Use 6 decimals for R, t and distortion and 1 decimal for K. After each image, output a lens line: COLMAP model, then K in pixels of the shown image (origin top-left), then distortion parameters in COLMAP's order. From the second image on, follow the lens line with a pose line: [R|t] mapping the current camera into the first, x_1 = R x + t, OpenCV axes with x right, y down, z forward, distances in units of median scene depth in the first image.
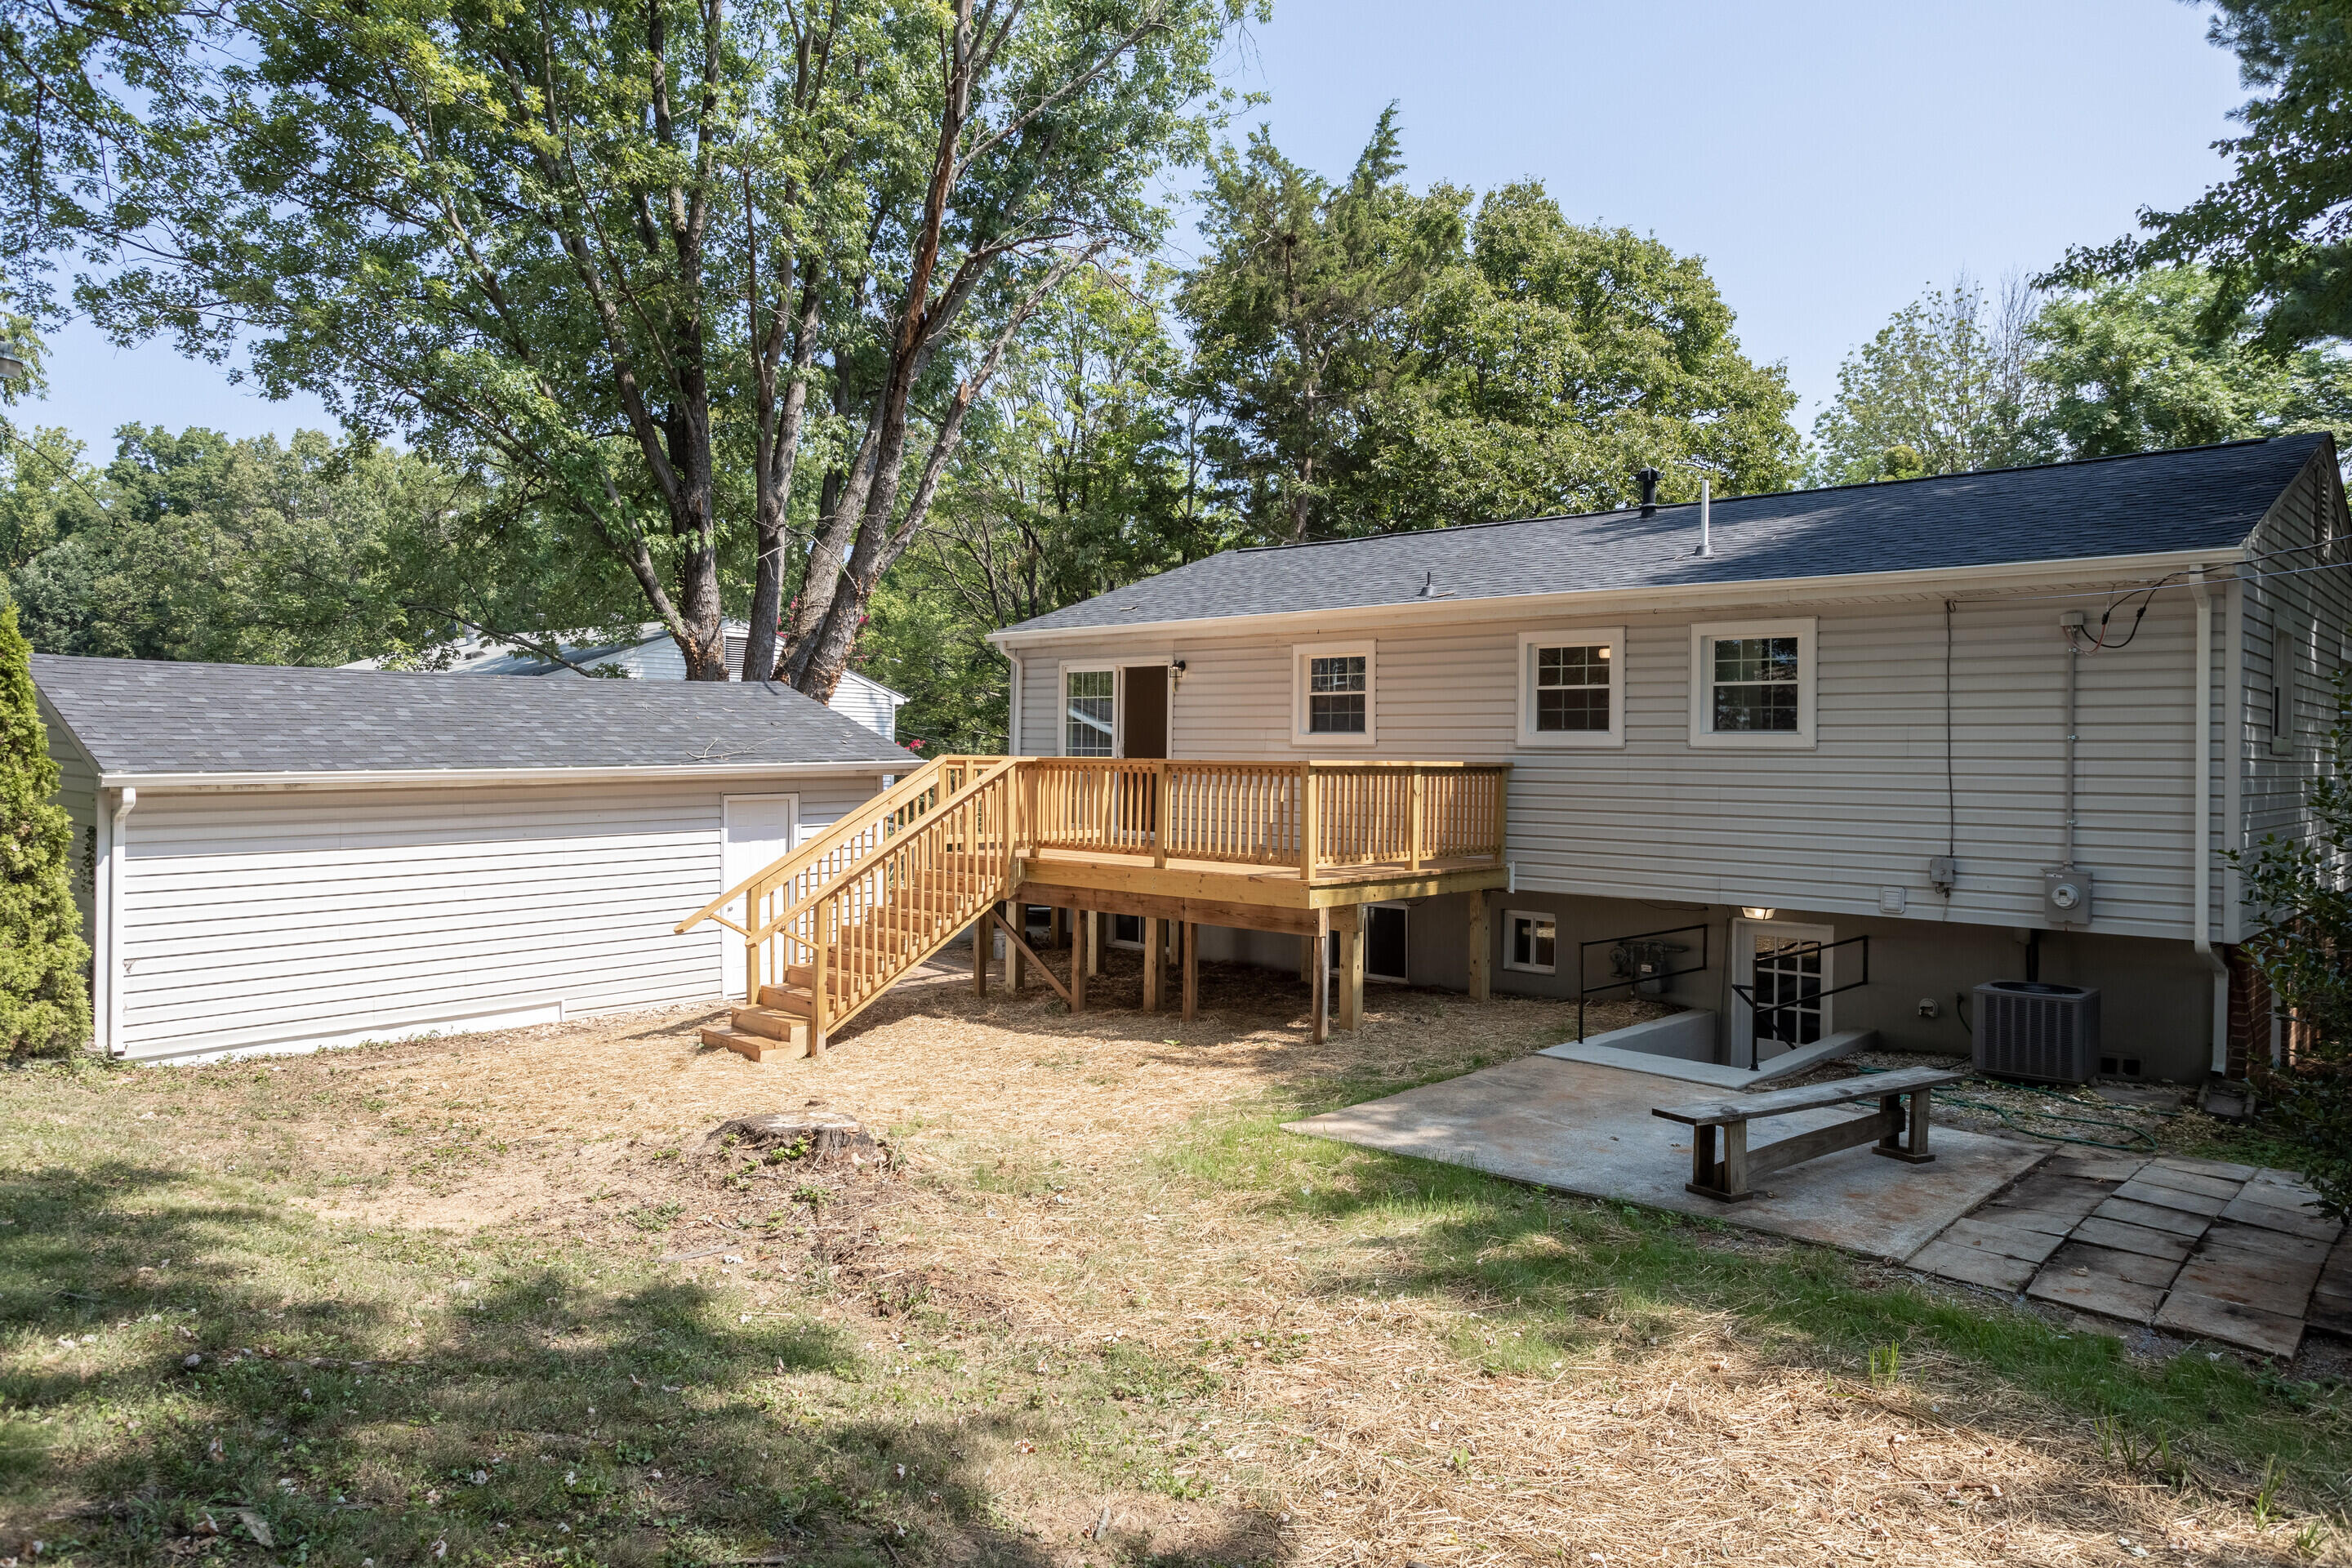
lens RADIAL K [[1515.2, 0, 1176.0], [0, 1515.2, 784.0], [0, 0, 1]] dist [-0.004480, -0.000680]
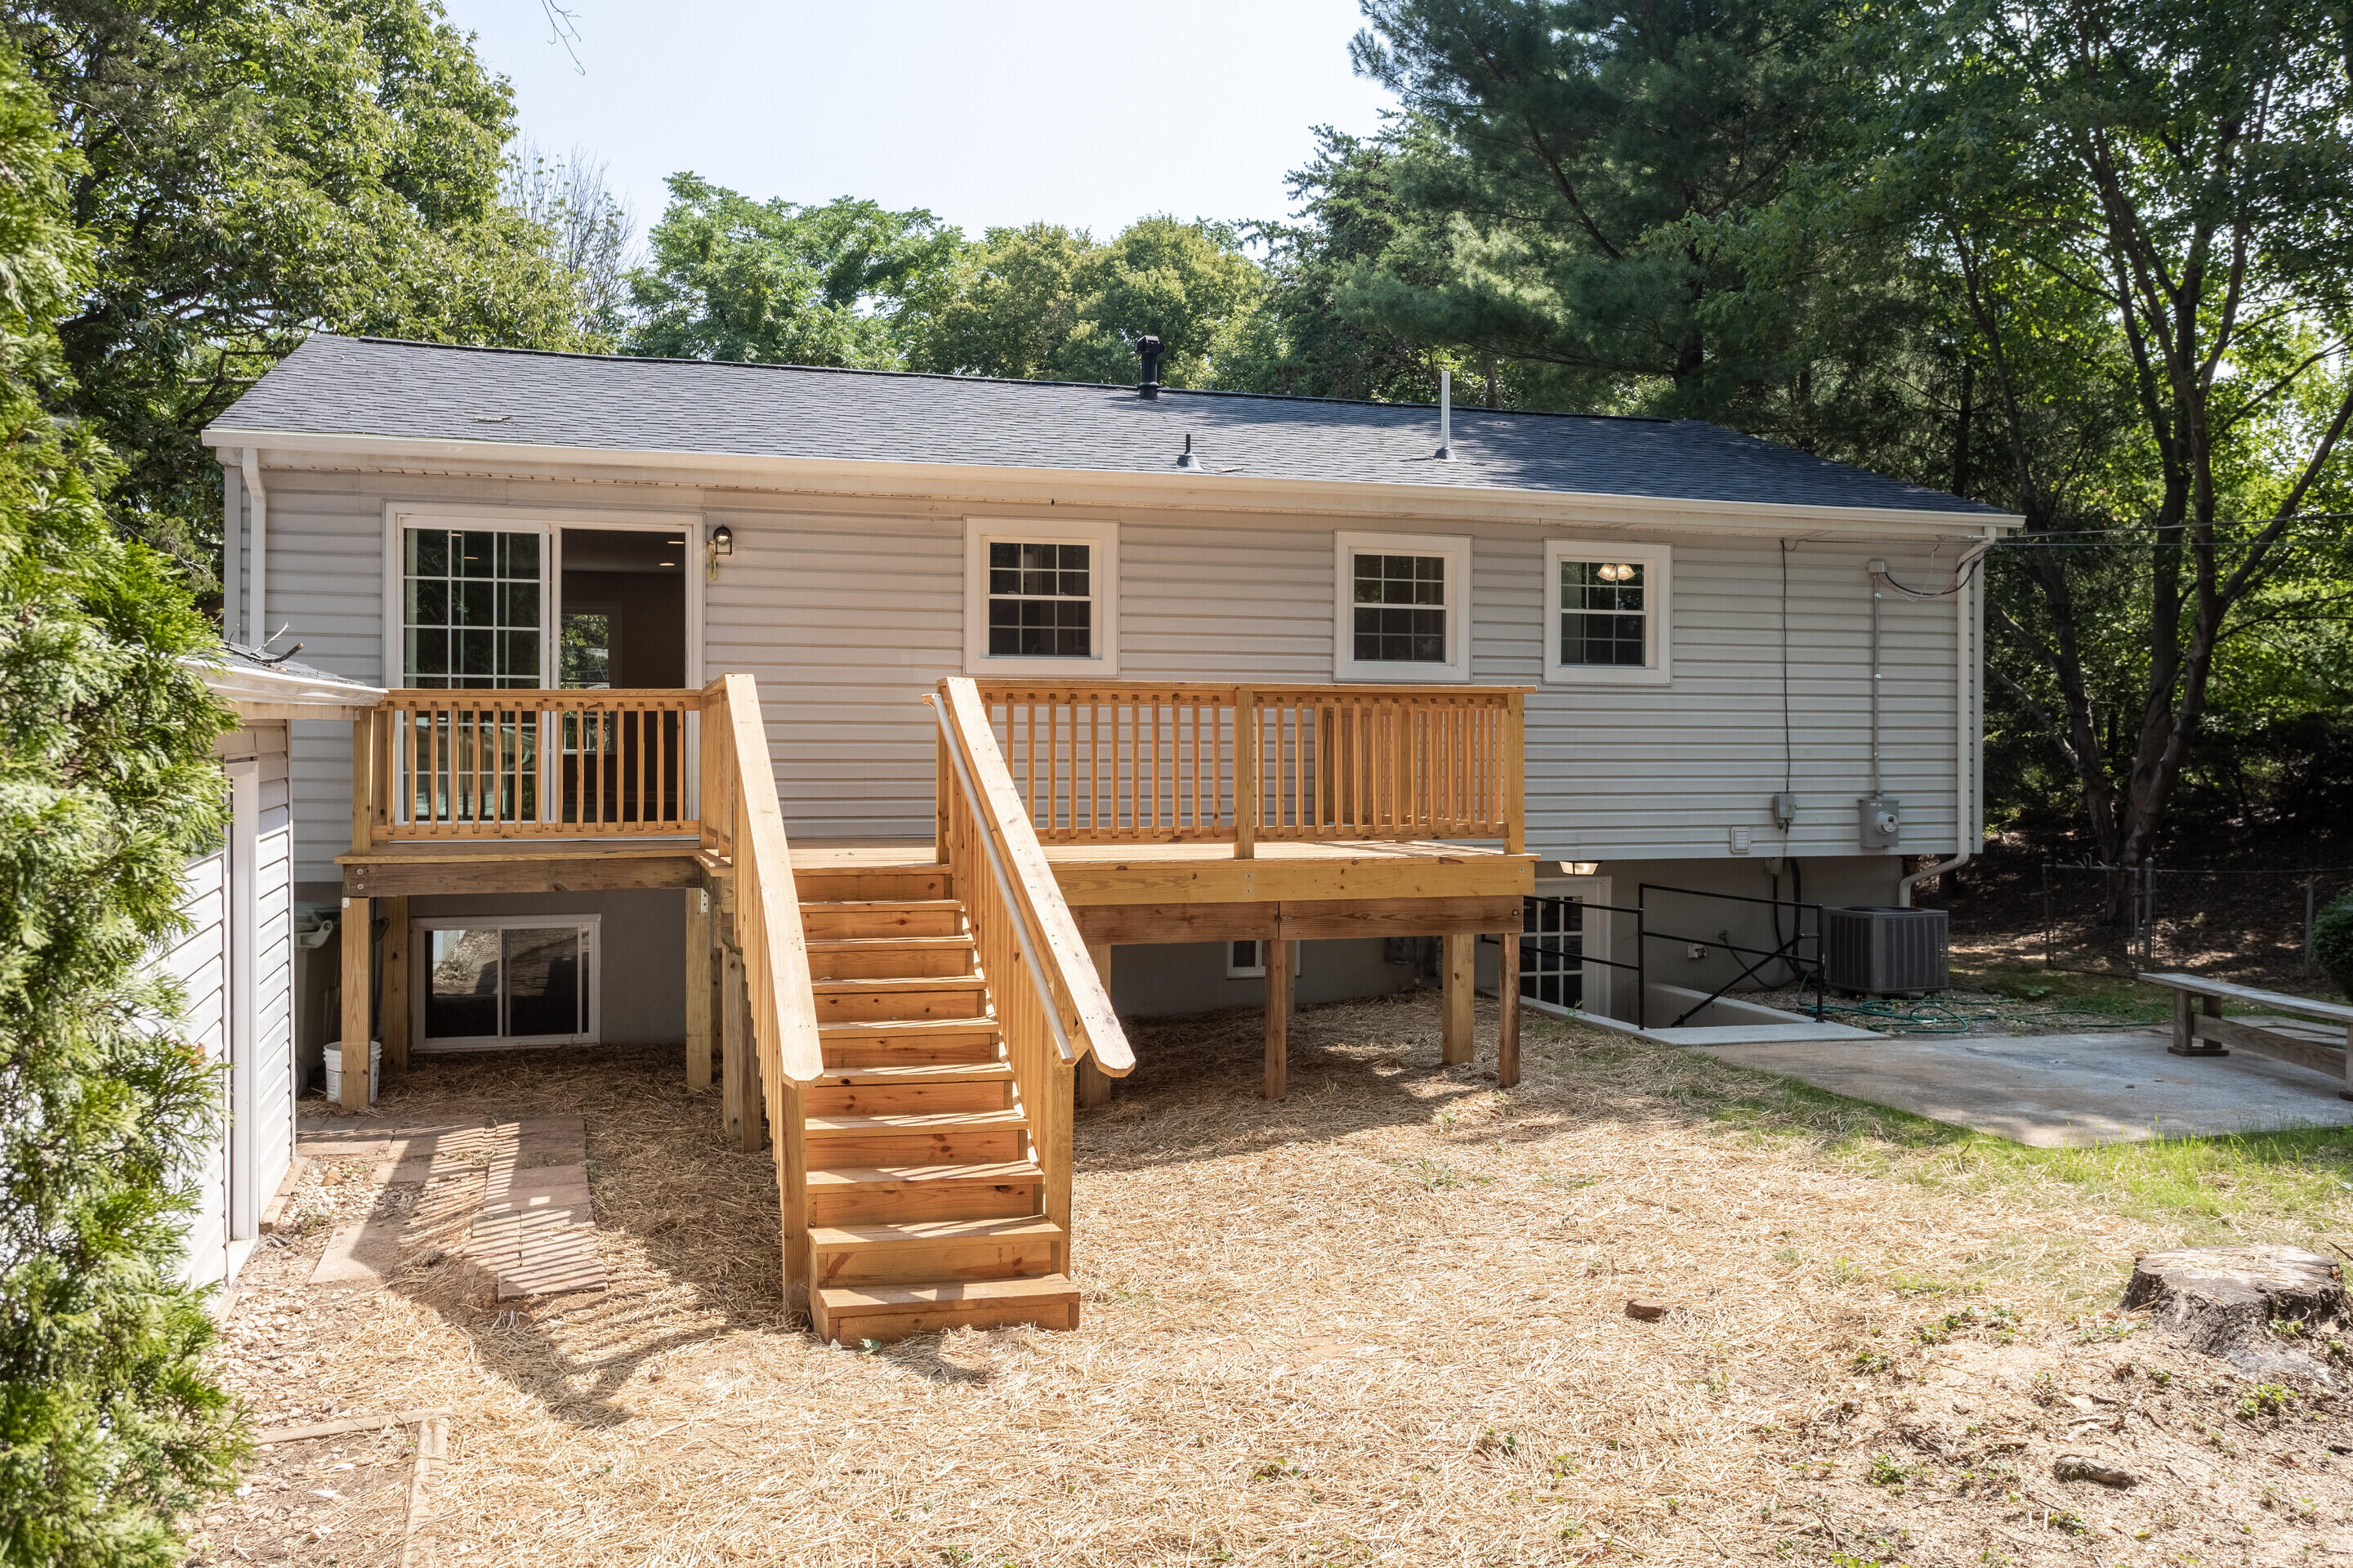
lens RADIAL K [[2403.9, 0, 1176.5], [0, 2403.9, 784.0], [0, 0, 1]] dist [-0.045345, -0.001699]
pose [[0.450508, -0.028792, 0.892308, -0.920536], [0.017082, 0.999575, 0.023629, -0.002167], [-0.892609, 0.004597, 0.450809, 0.534524]]
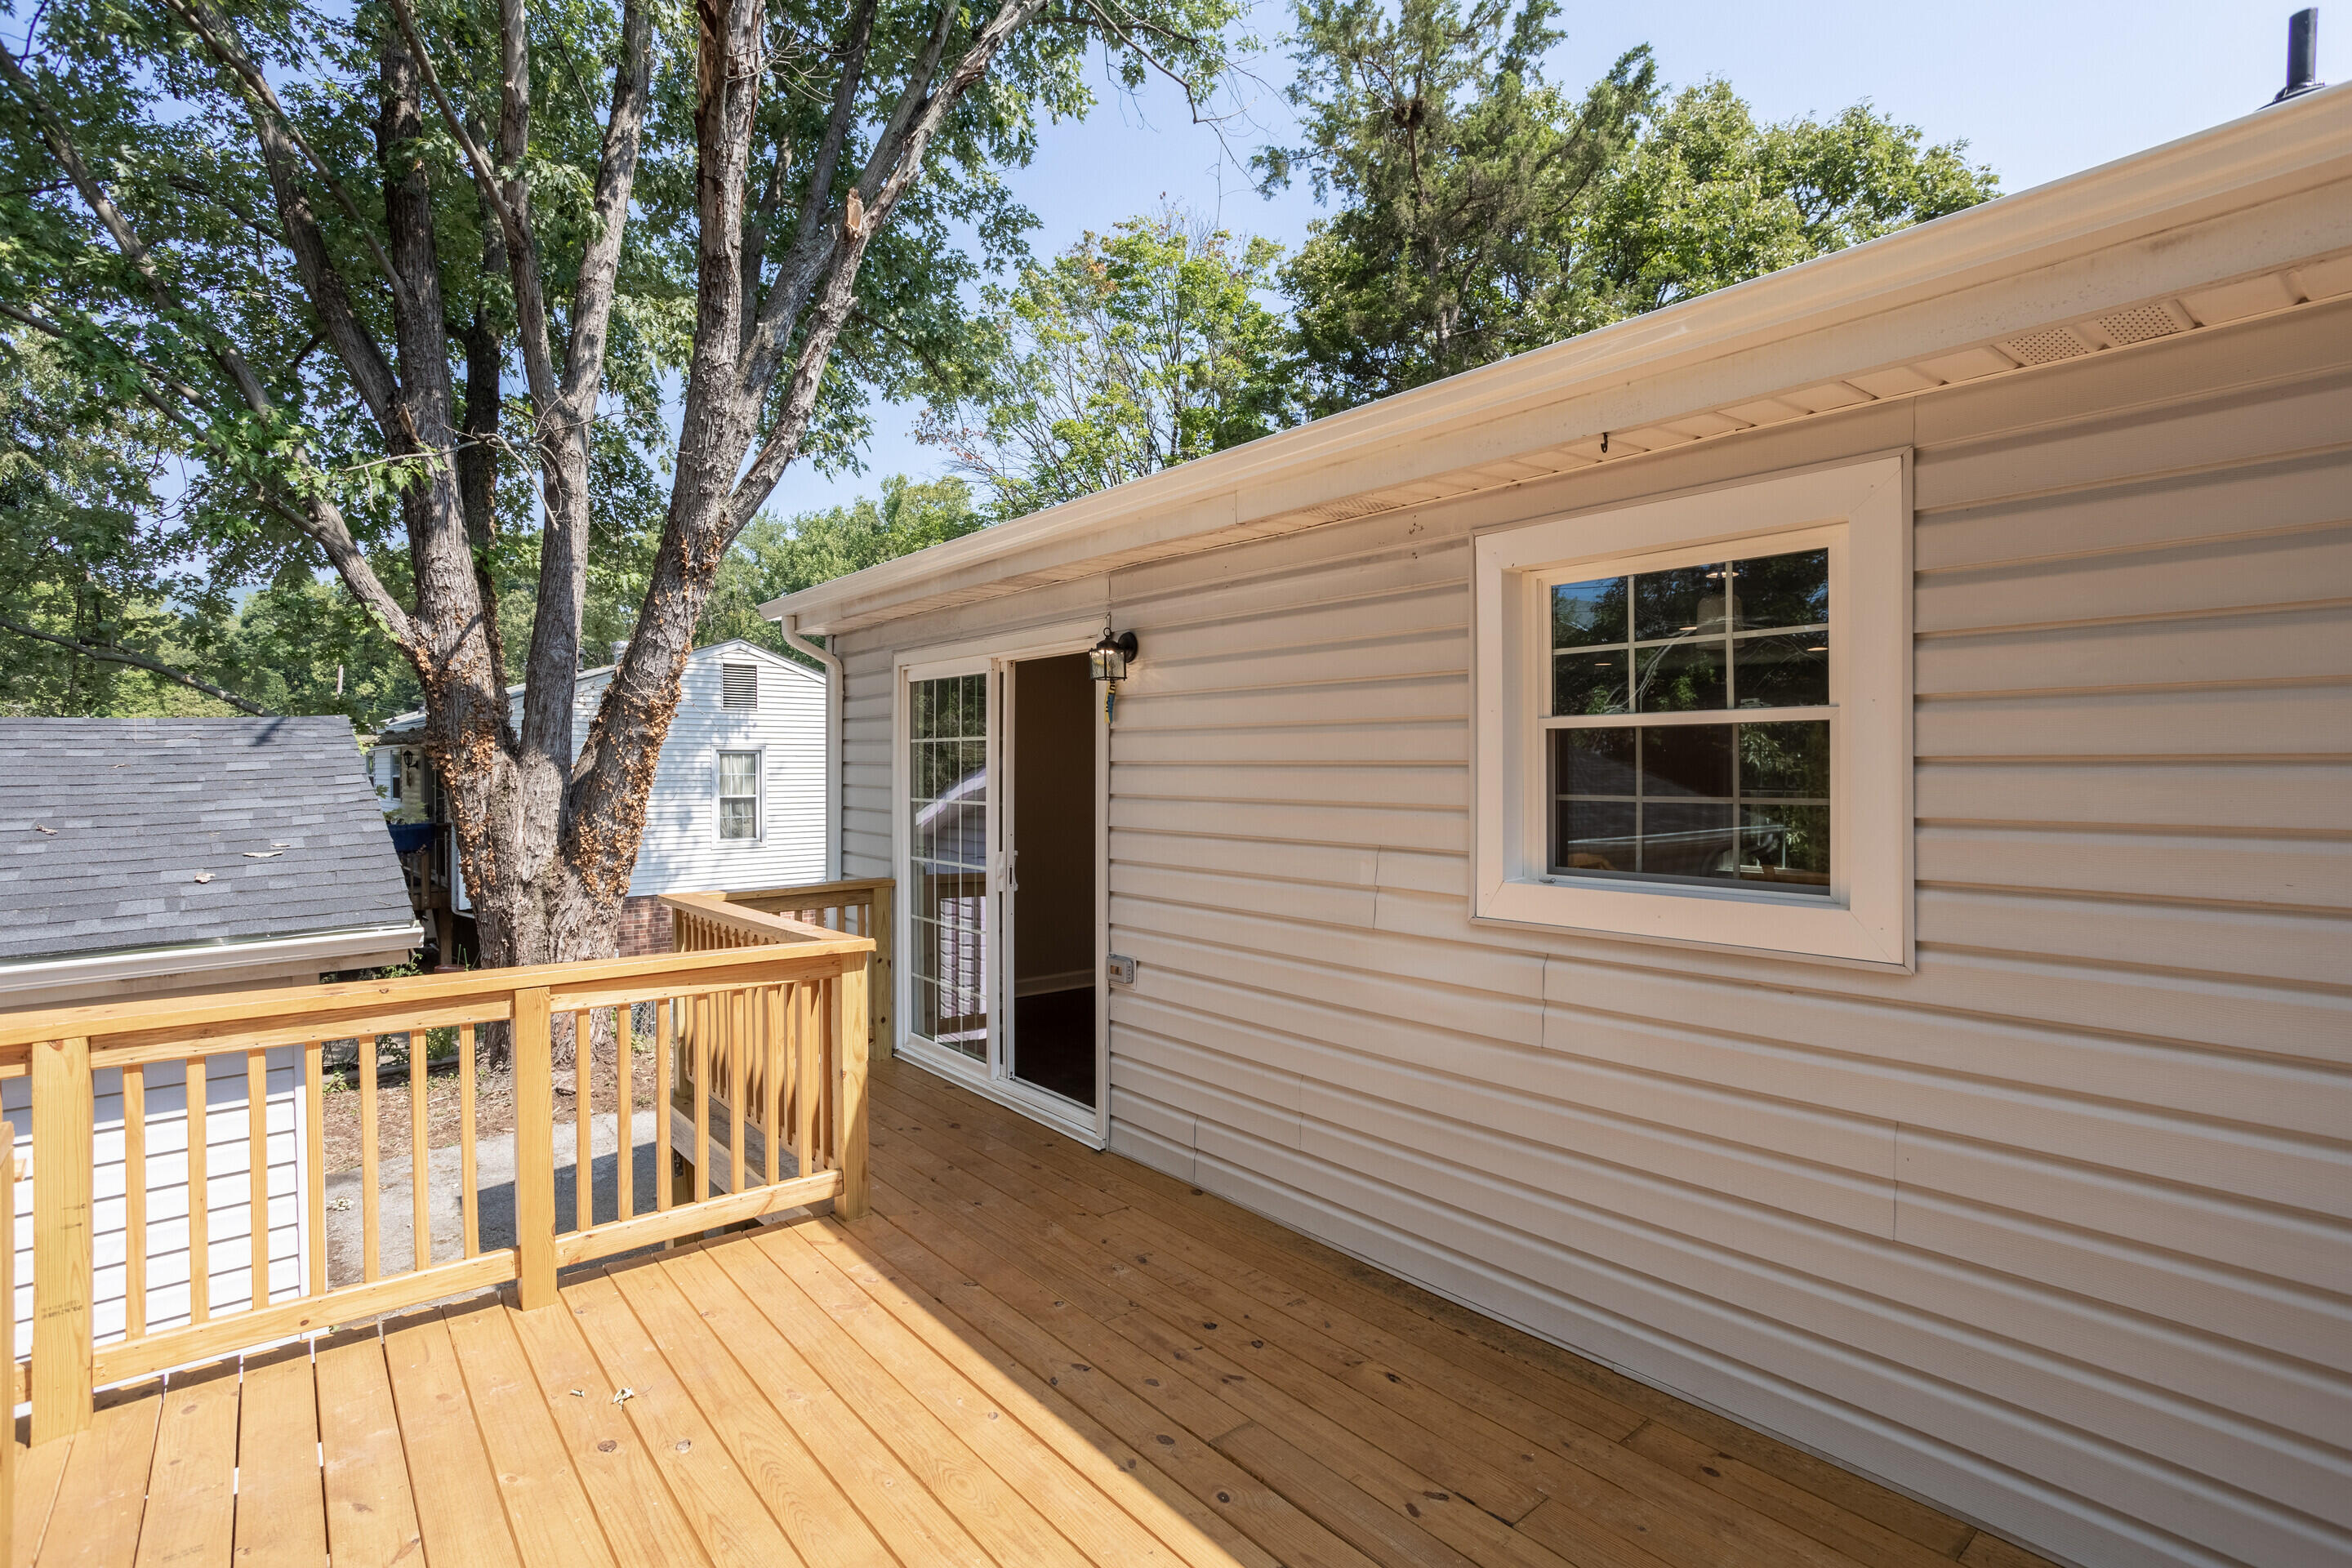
lens RADIAL K [[1186.3, 0, 1174.8], [0, 1186.3, 747.2], [0, 0, 1]] dist [0.020681, 0.000195]
pose [[0.991847, -0.017535, -0.126221, 0.059194], [0.012735, 0.999168, -0.038736, -0.055544], [0.126795, 0.036813, 0.991246, 0.912472]]
